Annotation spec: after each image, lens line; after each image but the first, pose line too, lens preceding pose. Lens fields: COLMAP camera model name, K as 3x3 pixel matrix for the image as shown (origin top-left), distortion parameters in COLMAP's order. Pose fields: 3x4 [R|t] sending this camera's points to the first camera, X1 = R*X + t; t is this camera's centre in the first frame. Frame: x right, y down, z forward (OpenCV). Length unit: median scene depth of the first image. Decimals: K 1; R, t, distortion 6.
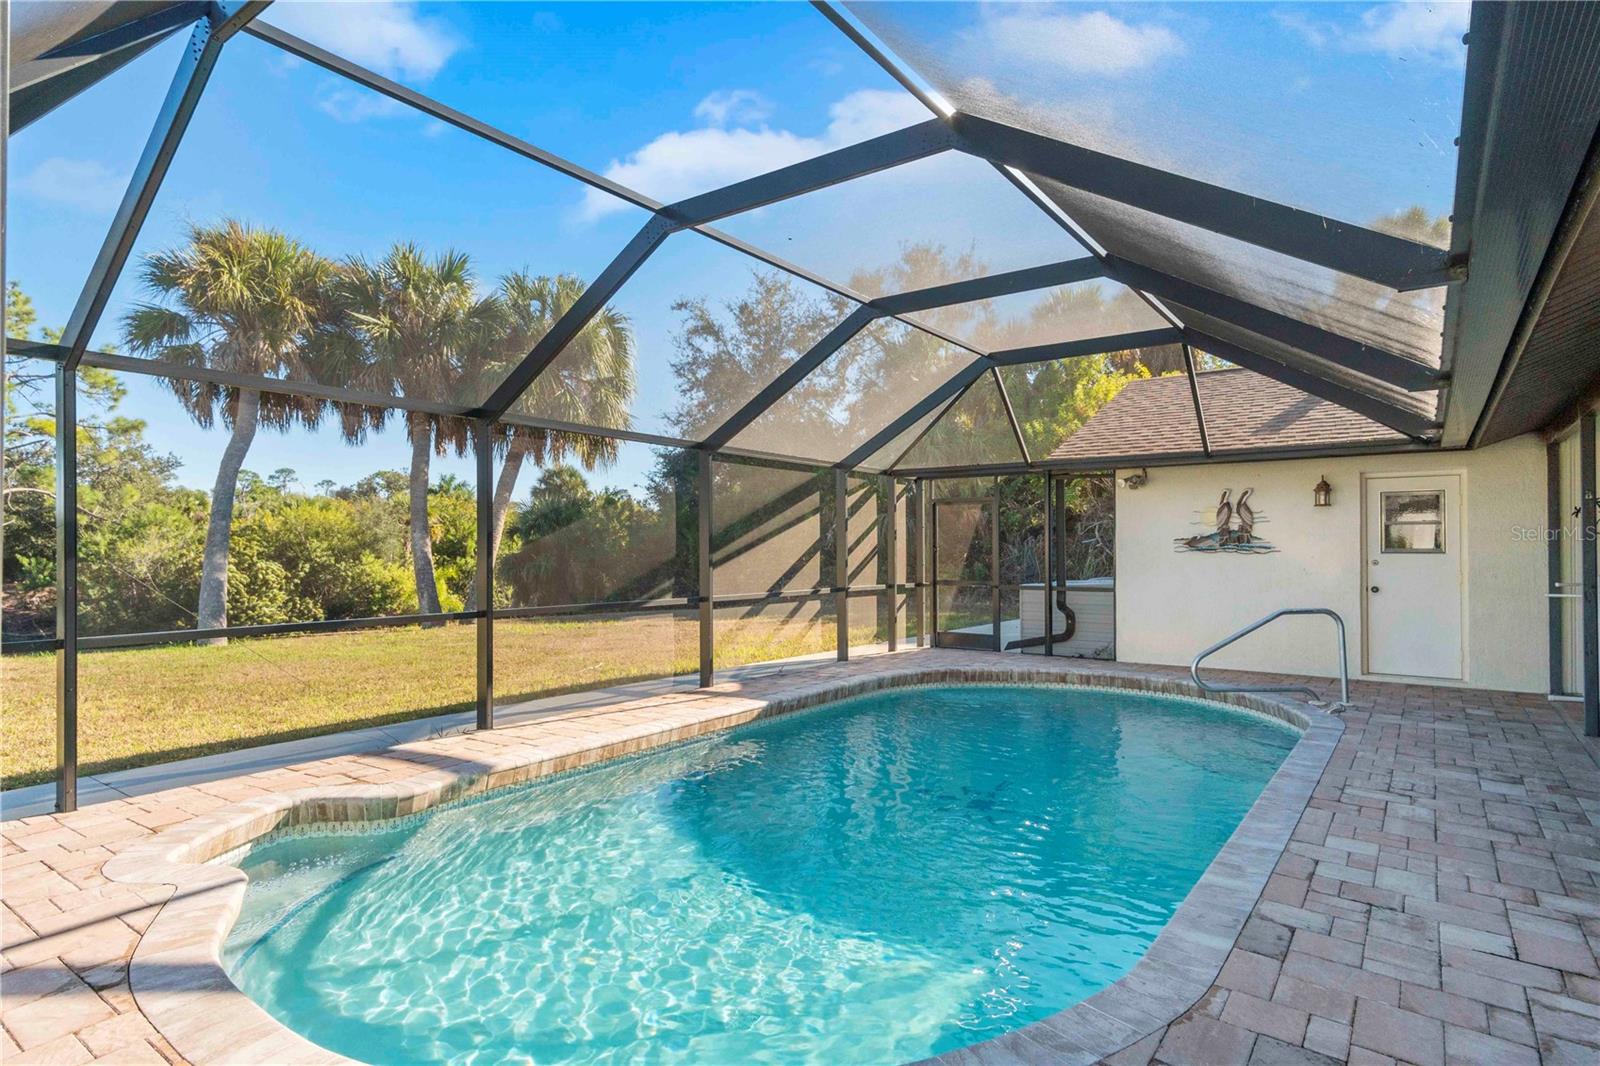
lens RADIAL K [[858.9, 0, 790.4], [0, 858.9, 540.9], [0, 0, 1]] dist [0.011534, 0.002682]
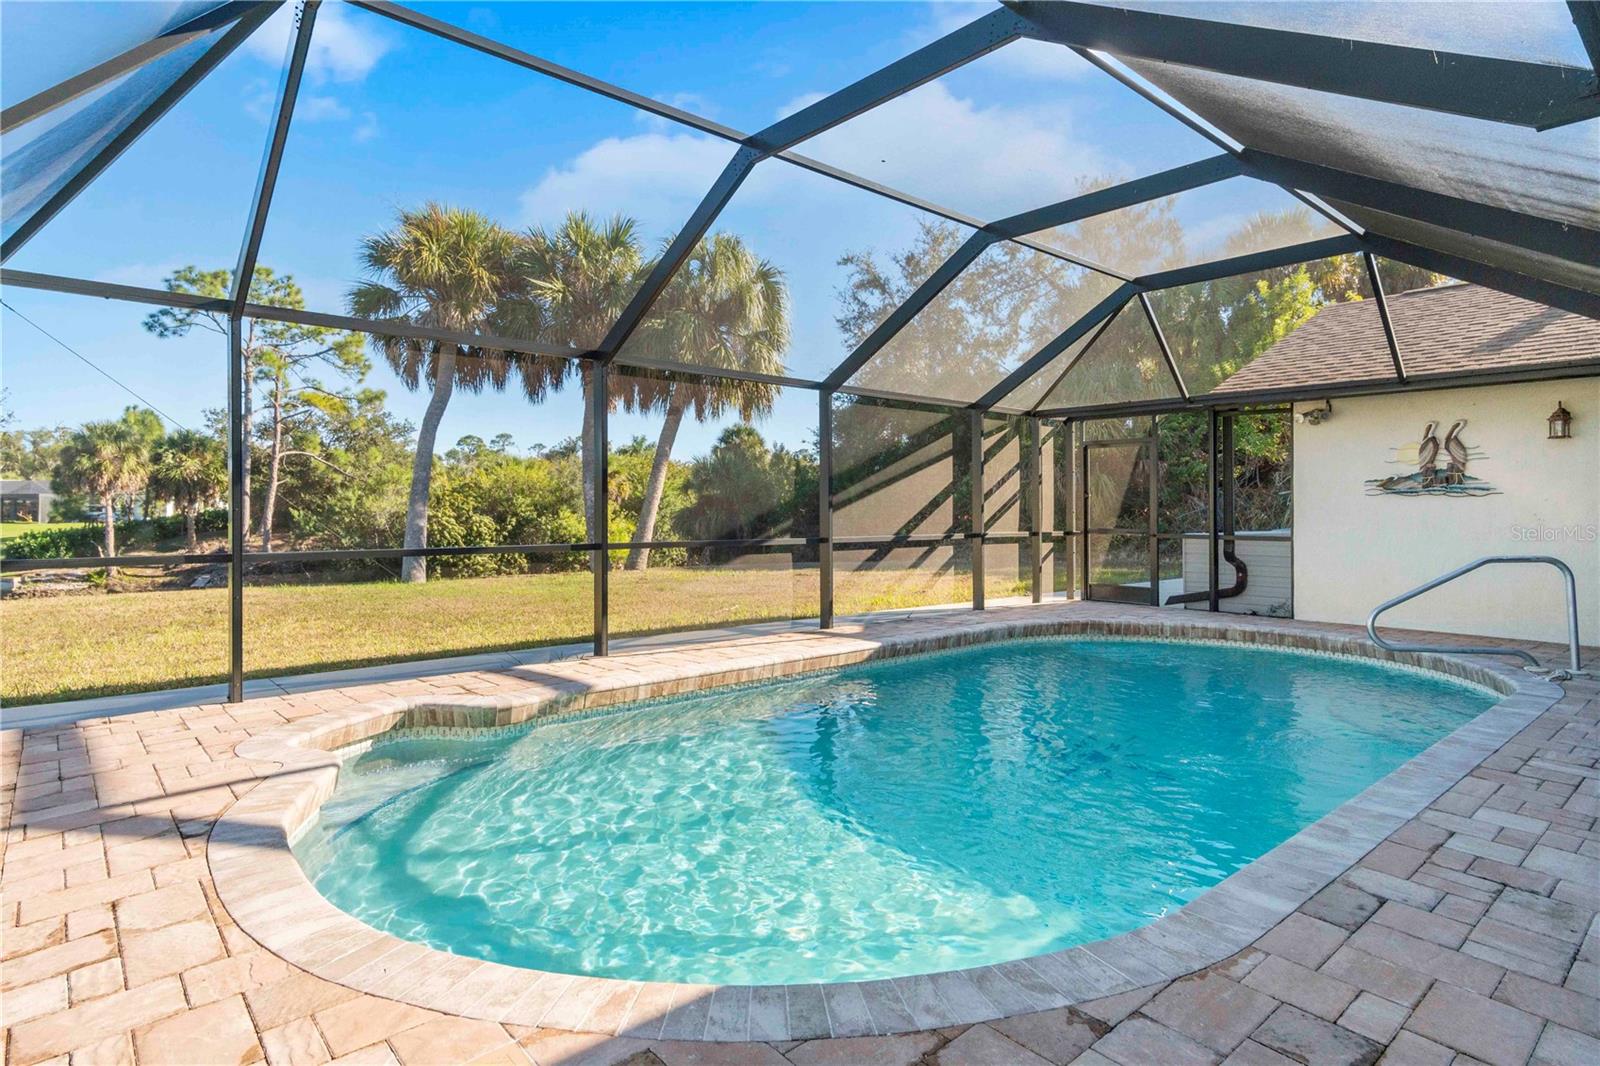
lens RADIAL K [[858.9, 0, 783.8], [0, 858.9, 505.5], [0, 0, 1]] dist [0.011534, 0.002682]
pose [[0.976114, 0.002468, -0.217243, 0.061976], [-0.001232, 0.999982, 0.005822, 0.019205], [0.217254, -0.005416, 0.976100, 0.016021]]
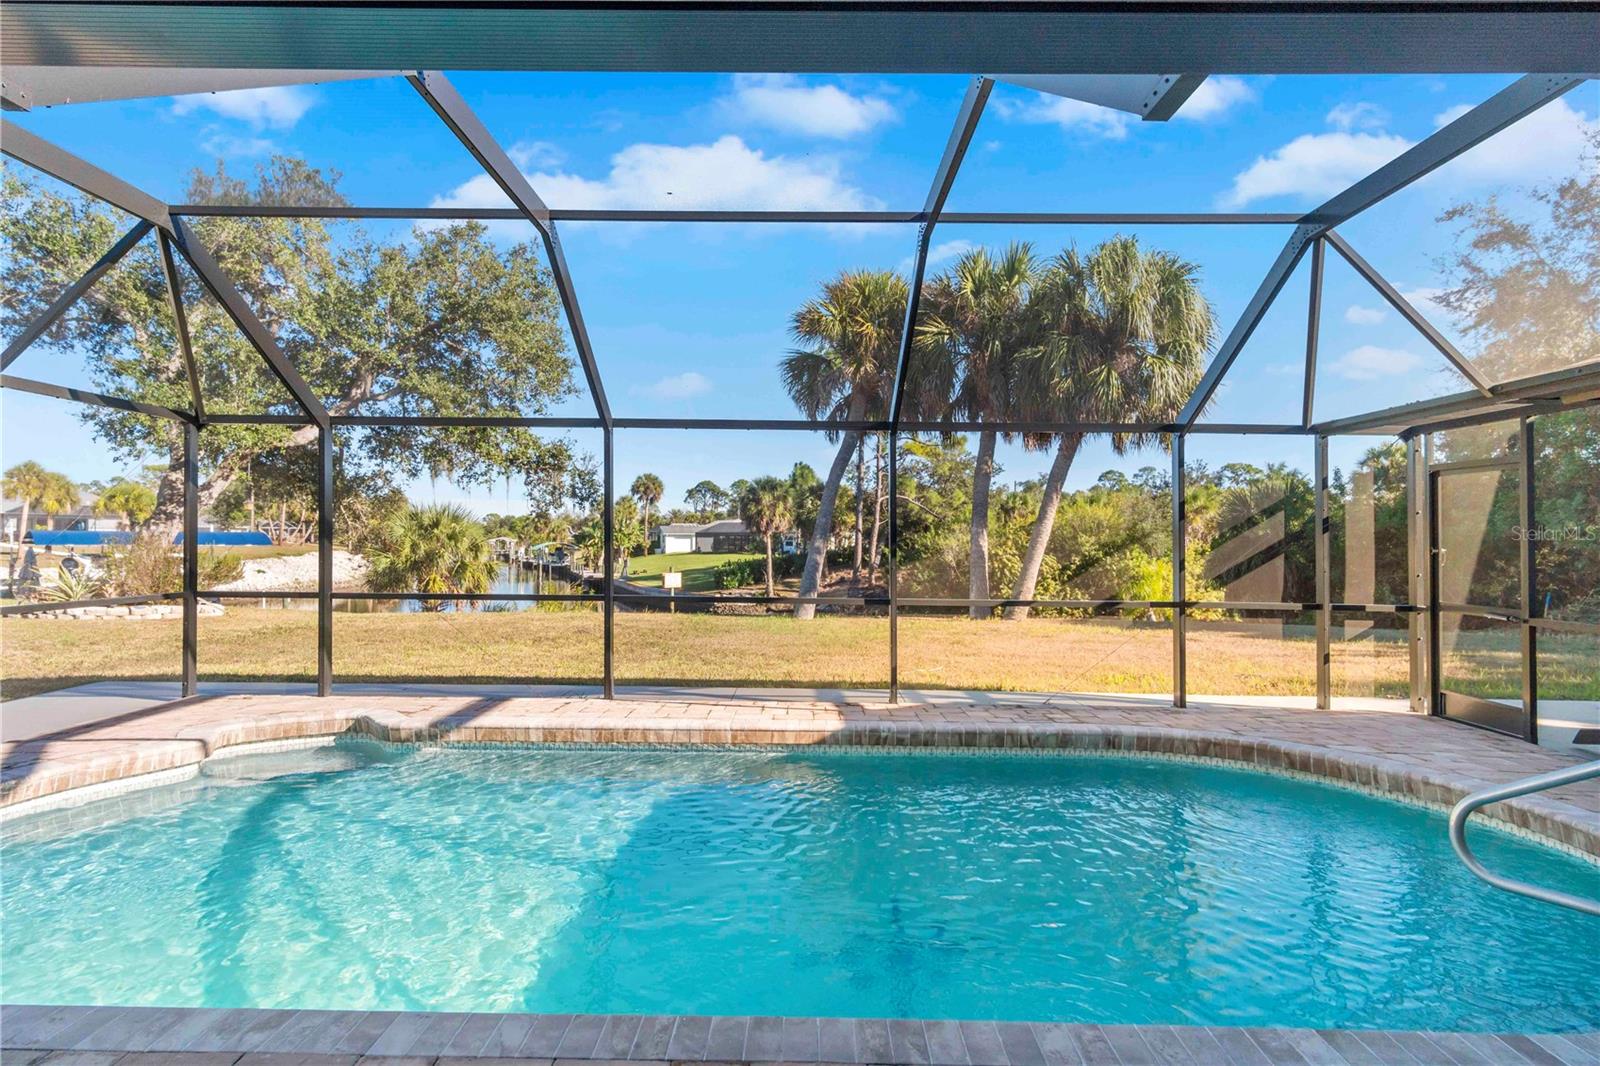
lens RADIAL K [[881.4, 0, 793.0], [0, 881.4, 520.8], [0, 0, 1]] dist [0.005540, 0.009000]
pose [[0.584081, -0.010961, -0.811621, 0.498884], [-0.002869, 0.999875, -0.015568, 0.000310], [0.811690, 0.011421, 0.583977, 0.349307]]
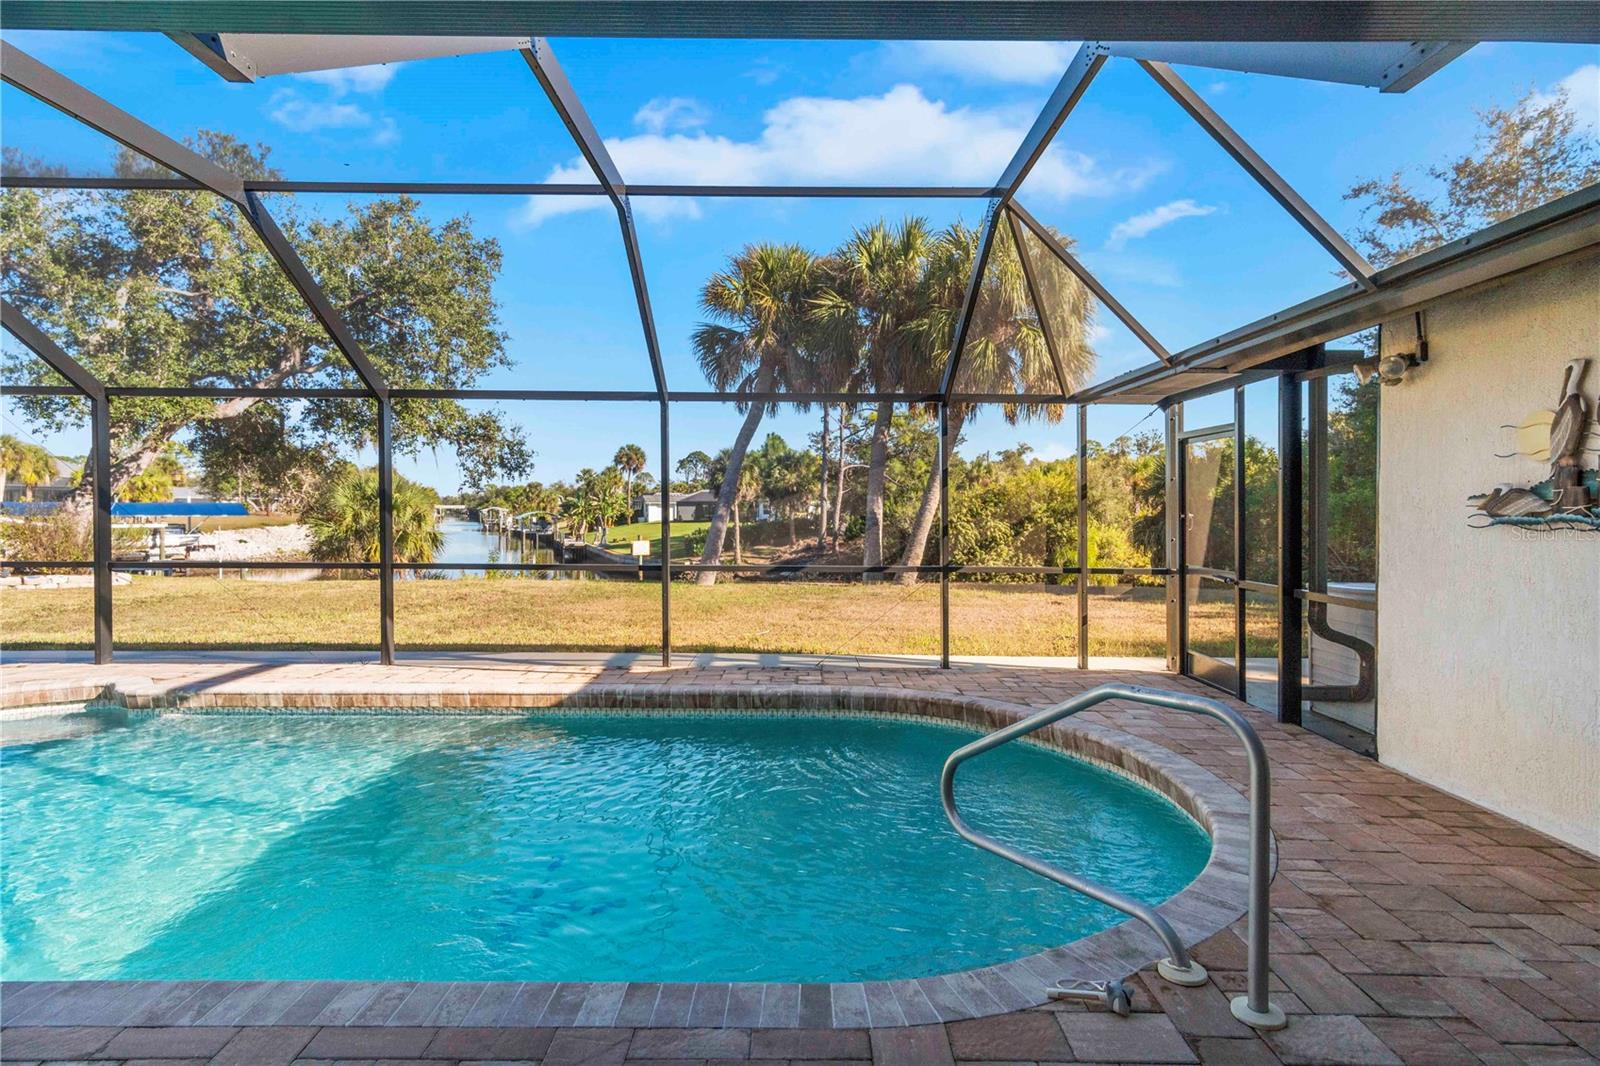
lens RADIAL K [[858.9, 0, 801.6], [0, 858.9, 491.6], [0, 0, 1]] dist [0.011534, 0.002682]
pose [[0.594283, -0.011452, -0.804175, 0.618433], [0.000806, 0.999907, -0.013644, 0.001493], [0.804256, 0.007460, 0.594237, 0.513743]]
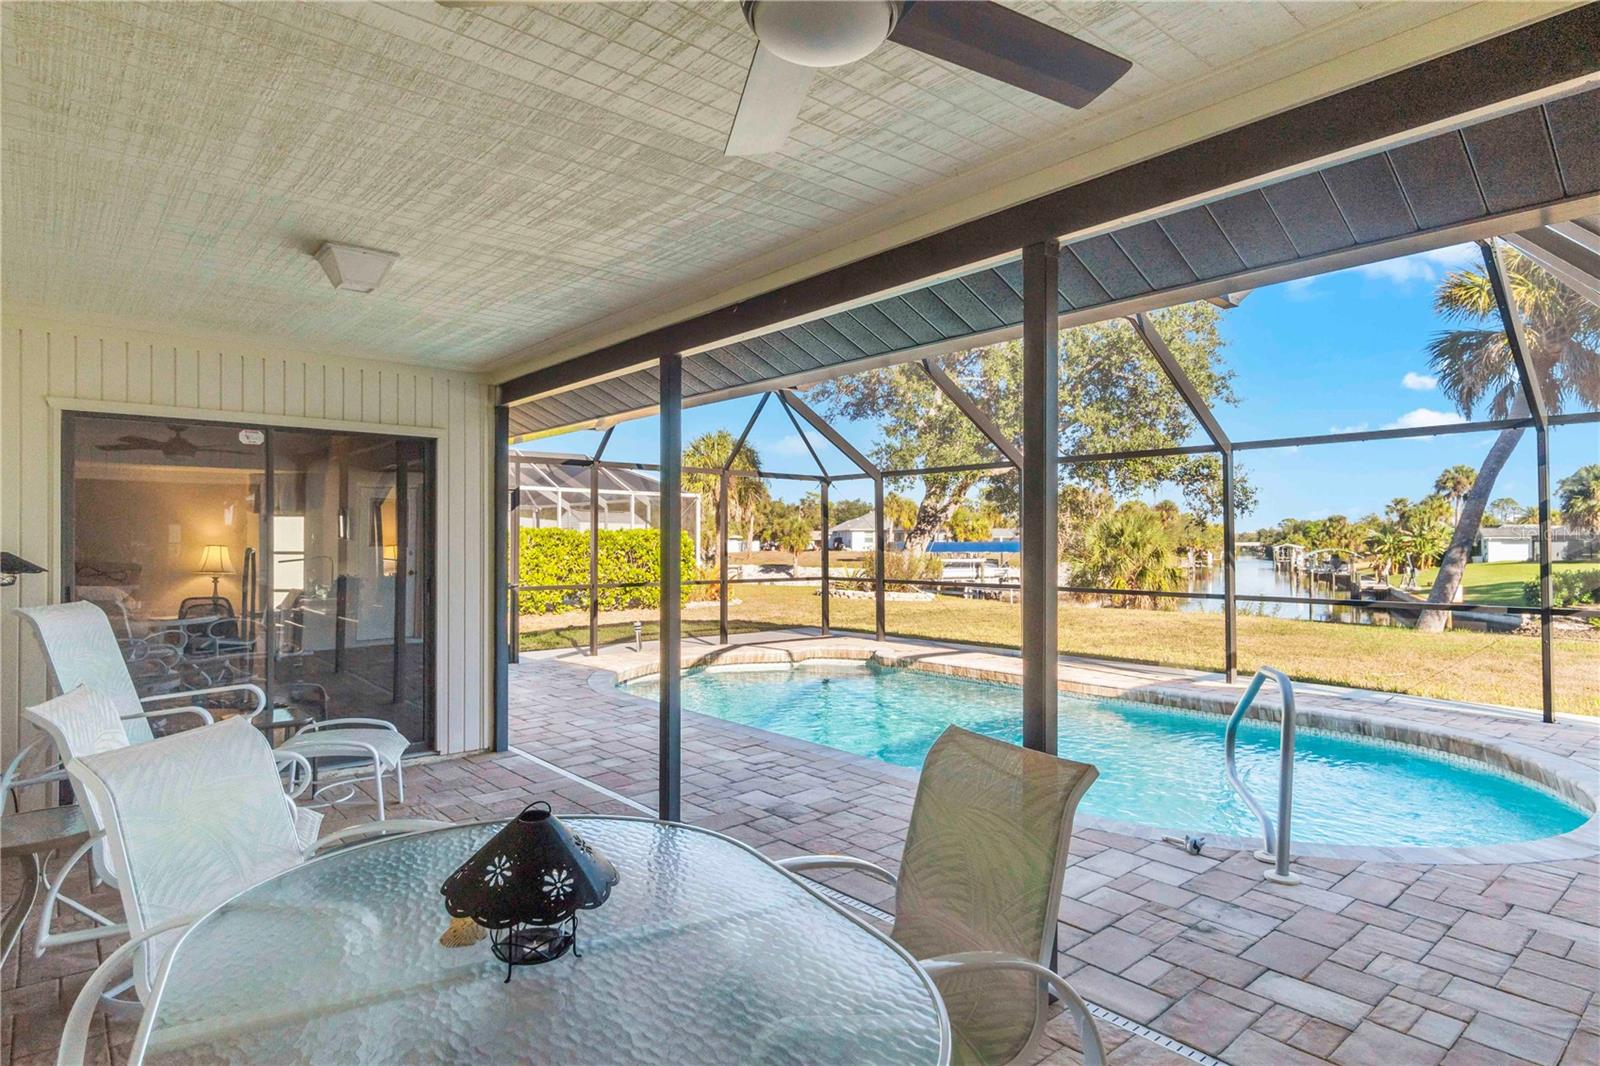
lens RADIAL K [[881.4, 0, 805.0], [0, 881.4, 540.9], [0, 0, 1]] dist [0.005540, 0.009000]
pose [[-0.218852, -0.001952, -0.975756, 0.910583], [0.007941, 0.999961, -0.003782, 0.001179], [0.975726, -0.008576, -0.218828, 0.651139]]
